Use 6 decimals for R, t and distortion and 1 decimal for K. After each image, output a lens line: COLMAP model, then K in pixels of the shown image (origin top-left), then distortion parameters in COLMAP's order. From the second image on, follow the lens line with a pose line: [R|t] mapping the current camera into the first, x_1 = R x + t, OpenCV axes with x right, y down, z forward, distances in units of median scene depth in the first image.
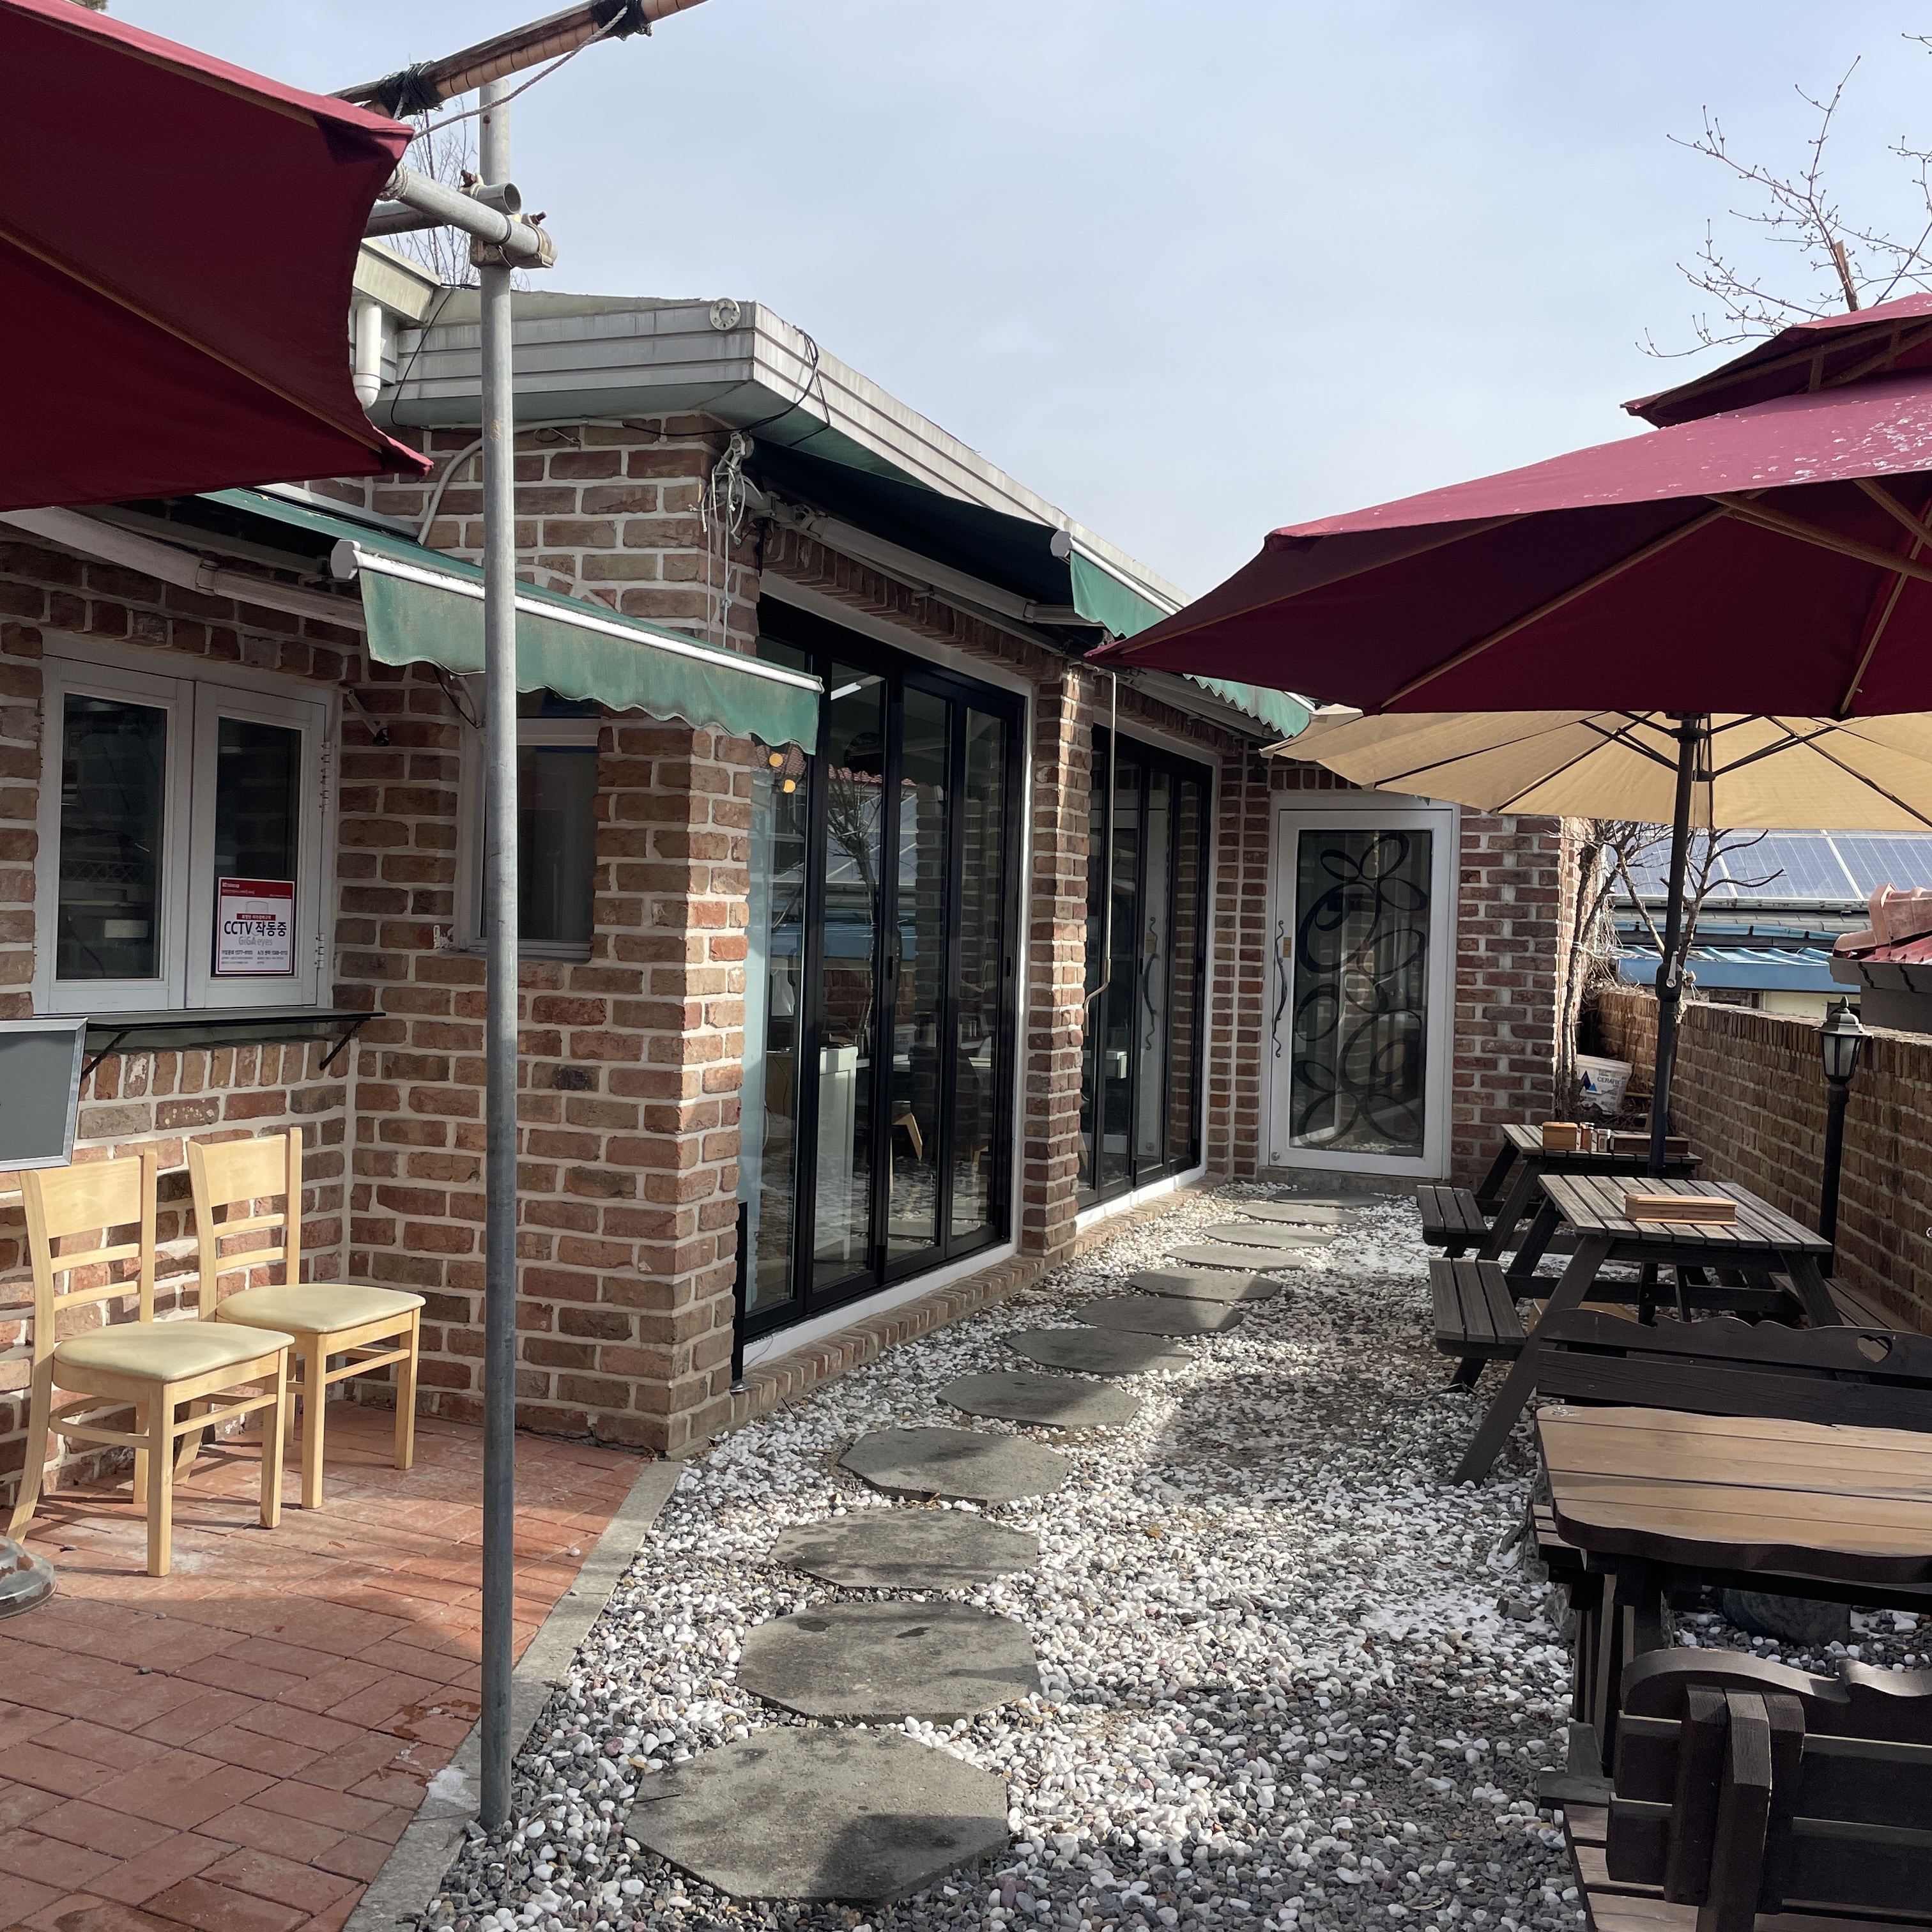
lens RADIAL K [[1997.7, 0, 954.2], [0, 1997.7, 971.2], [0, 0, 1]] dist [0.103724, -0.155761]
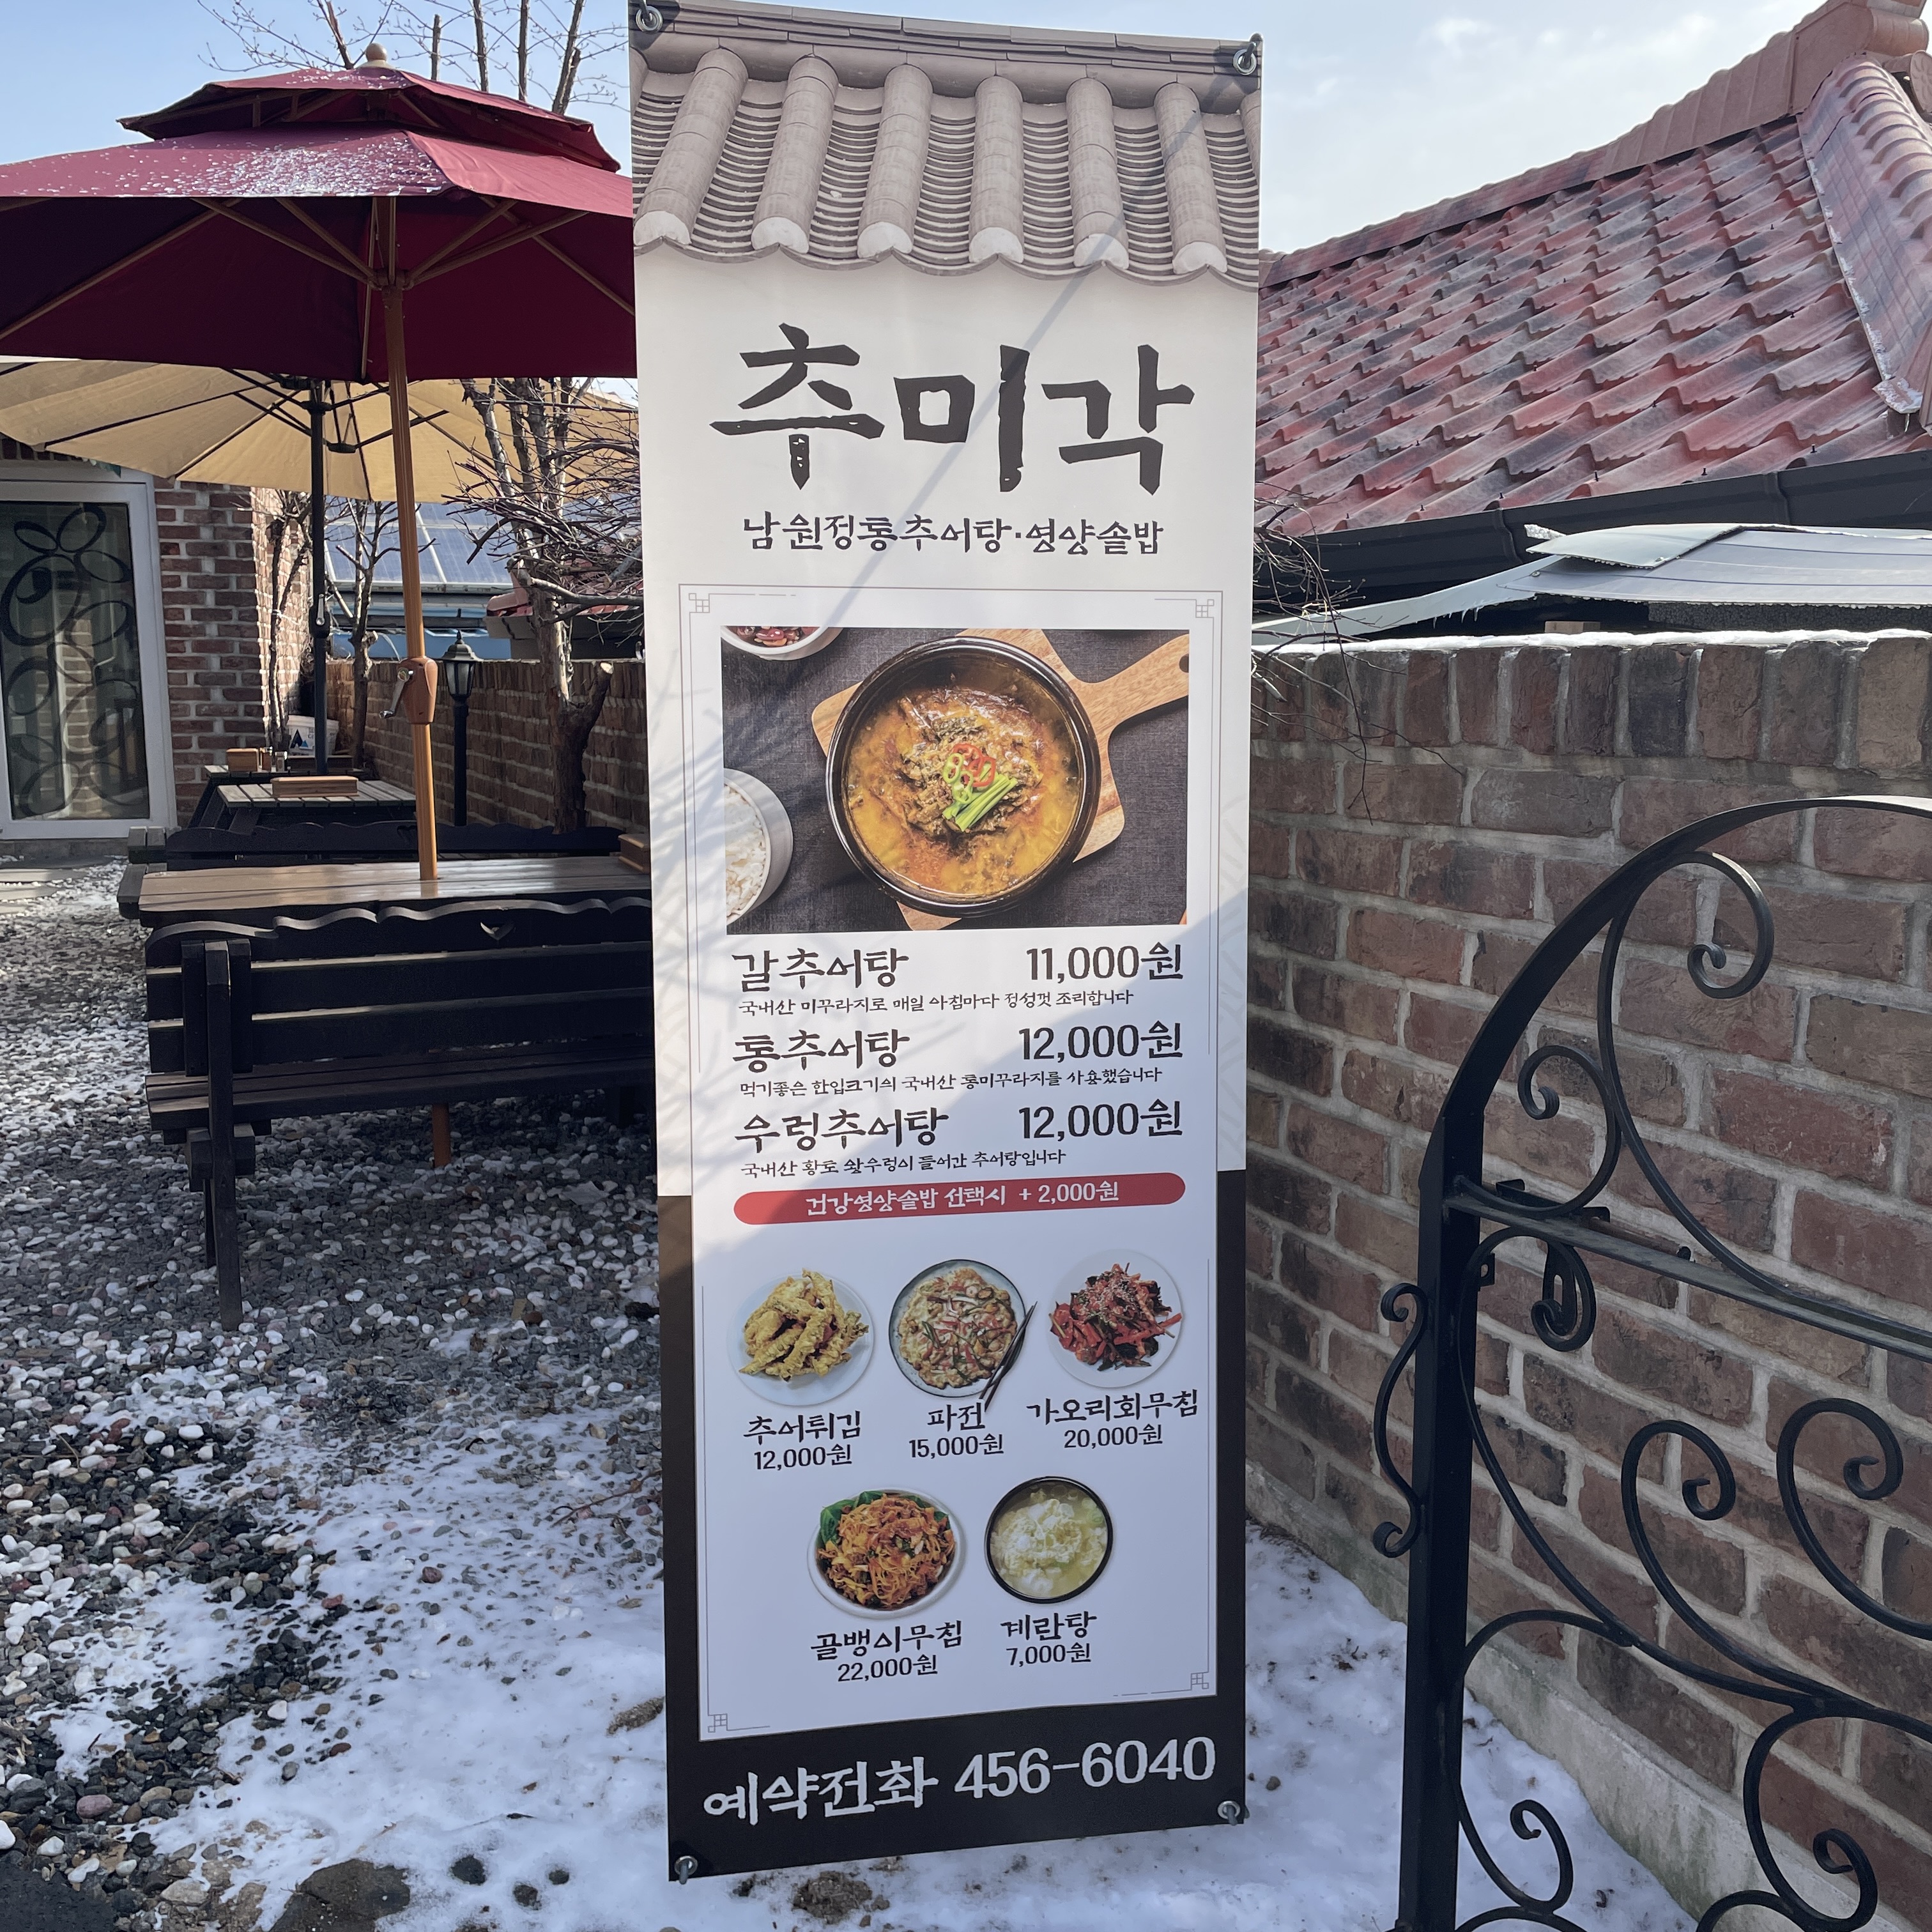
lens RADIAL K [[1997.7, 0, 954.2], [0, 1997.7, 971.2], [0, 0, 1]] dist [0.103724, -0.155761]
pose [[0.832171, -0.111822, 0.543127, -0.003295], [0.034469, 0.987994, 0.150601, 0.026499], [-0.553447, -0.106605, 0.826034, -0.132653]]
